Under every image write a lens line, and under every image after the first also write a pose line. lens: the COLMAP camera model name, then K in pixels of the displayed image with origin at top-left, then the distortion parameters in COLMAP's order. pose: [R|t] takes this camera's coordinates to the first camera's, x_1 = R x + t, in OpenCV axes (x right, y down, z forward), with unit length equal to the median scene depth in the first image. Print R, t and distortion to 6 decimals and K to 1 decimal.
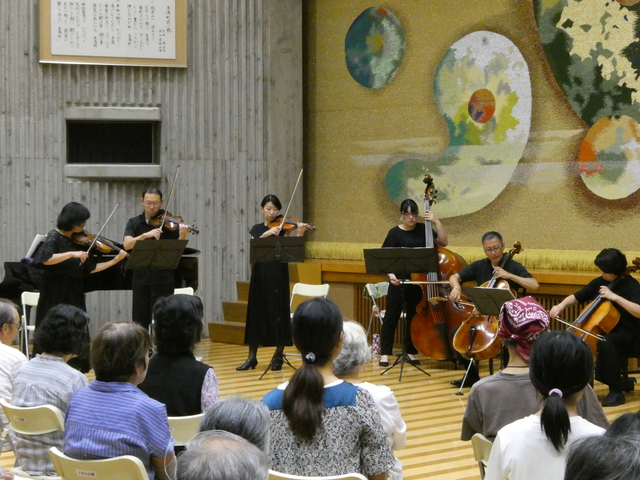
lens RADIAL K [[1566.6, 0, 319.2], [0, 1566.6, 238.5], [0, 0, 1]] dist [0.604598, 0.000000]
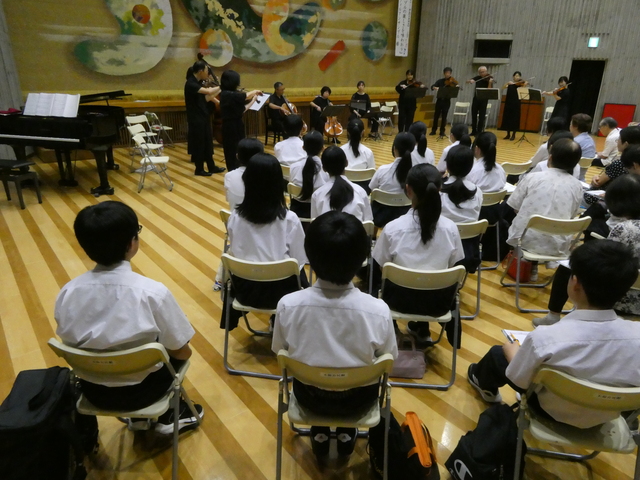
lens RADIAL K [[471.3, 0, 322.1], [0, 471.3, 235.9], [0, 0, 1]] dist [0.033925, -0.005937]
pose [[0.105516, -0.338376, 0.935077, -0.515598], [0.007573, 0.940572, 0.339510, -0.024199], [-0.994389, -0.028742, 0.101808, 0.712276]]
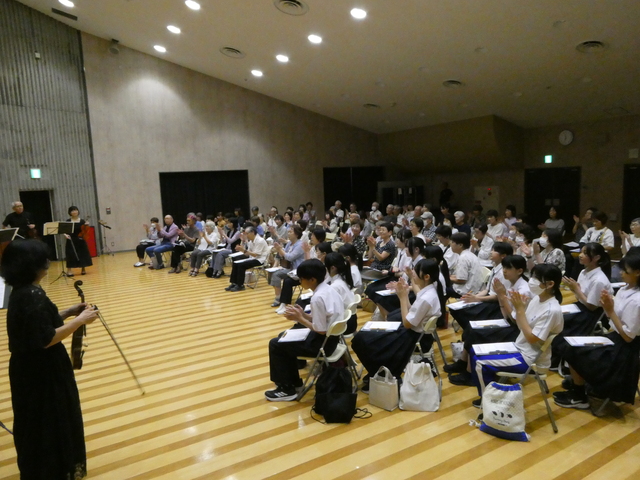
lens RADIAL K [[471.3, 0, 318.8], [0, 471.3, 238.4], [0, 0, 1]] dist [0.033925, -0.005937]
pose [[-0.966250, 0.022902, 0.256586, -0.277060], [0.065155, 0.985382, 0.157410, -0.040345], [-0.249230, 0.168816, -0.953617, 0.976877]]
